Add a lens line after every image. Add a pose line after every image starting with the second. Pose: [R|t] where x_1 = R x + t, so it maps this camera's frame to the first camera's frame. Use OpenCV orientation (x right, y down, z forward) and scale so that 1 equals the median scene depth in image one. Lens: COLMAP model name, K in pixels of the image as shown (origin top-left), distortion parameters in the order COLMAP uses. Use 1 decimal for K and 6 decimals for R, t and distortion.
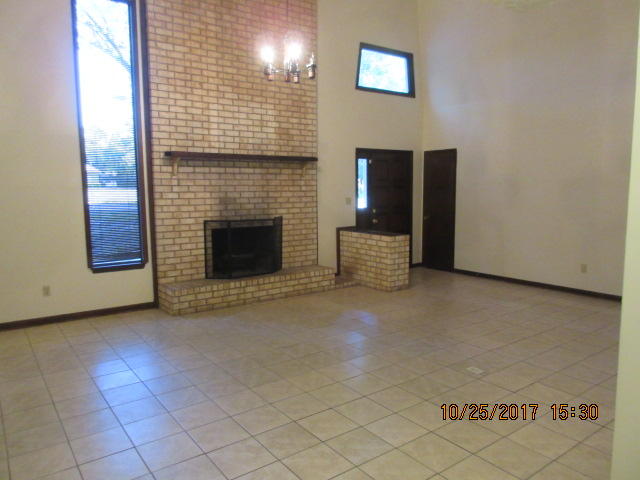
lens RADIAL K [[474.3, 0, 320.2], [0, 474.3, 240.3], [0, 0, 1]] dist [-0.006065, -0.004369]
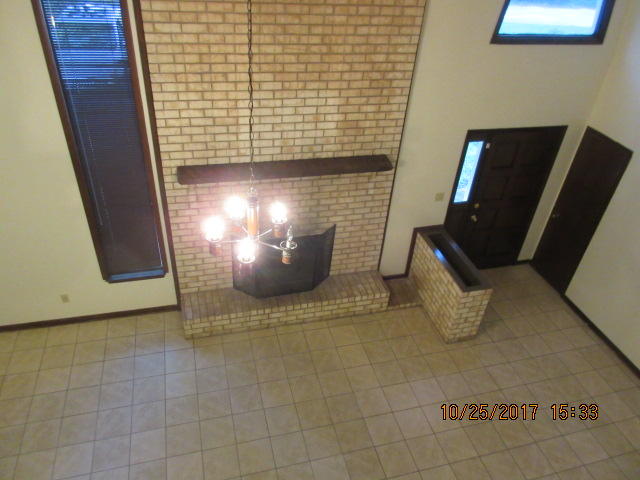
lens RADIAL K [[474.3, 0, 319.5], [0, 474.3, 239.9], [0, 0, 1]] dist [-0.006065, -0.004369]
pose [[0.928217, 0.268155, -0.257888, 0.116494], [-0.113148, 0.863810, 0.490948, -0.454509], [0.354417, -0.426526, 0.832144, 0.345490]]
